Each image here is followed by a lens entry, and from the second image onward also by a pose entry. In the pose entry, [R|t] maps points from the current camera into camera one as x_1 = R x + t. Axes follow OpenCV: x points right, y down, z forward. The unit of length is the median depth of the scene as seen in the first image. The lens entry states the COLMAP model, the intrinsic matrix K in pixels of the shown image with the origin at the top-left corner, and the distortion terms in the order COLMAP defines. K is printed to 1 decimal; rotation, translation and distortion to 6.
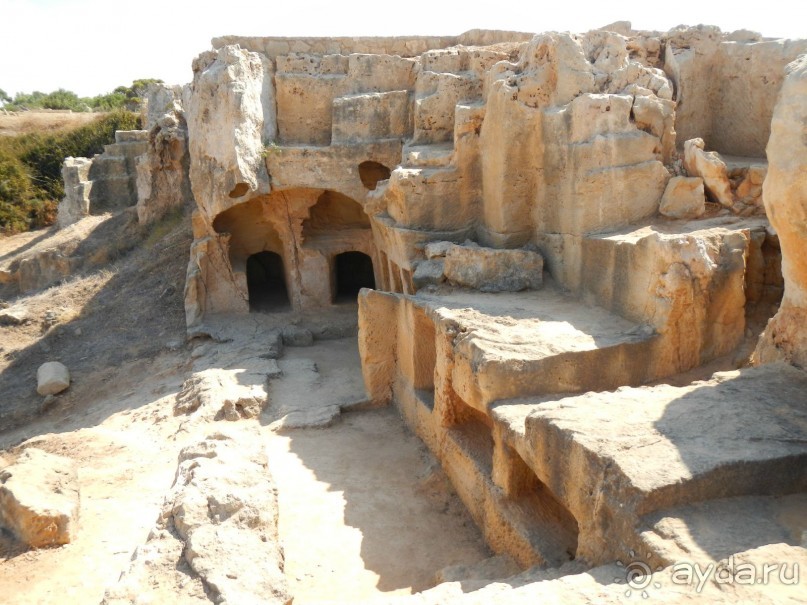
lens RADIAL K [[656.9, 0, 405.4], [0, 656.9, 306.2], [0, 0, 1]] dist [-0.018055, -0.021700]
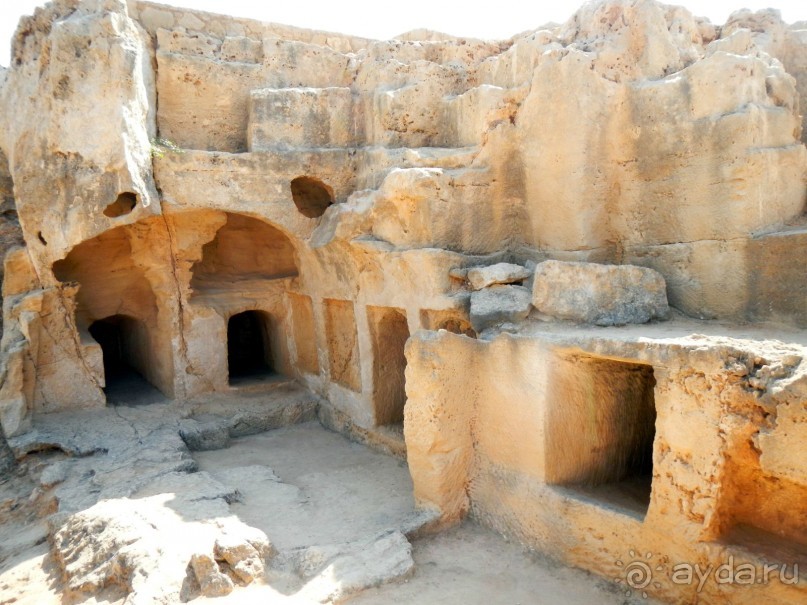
lens RADIAL K [[656.9, 0, 403.3], [0, 656.9, 305.5], [0, 0, 1]] dist [-0.018055, -0.021700]
pose [[0.925272, -0.023178, 0.378596, -0.244373], [0.078770, 0.988113, -0.132016, 0.022783], [-0.371036, 0.151972, 0.916099, 0.342082]]
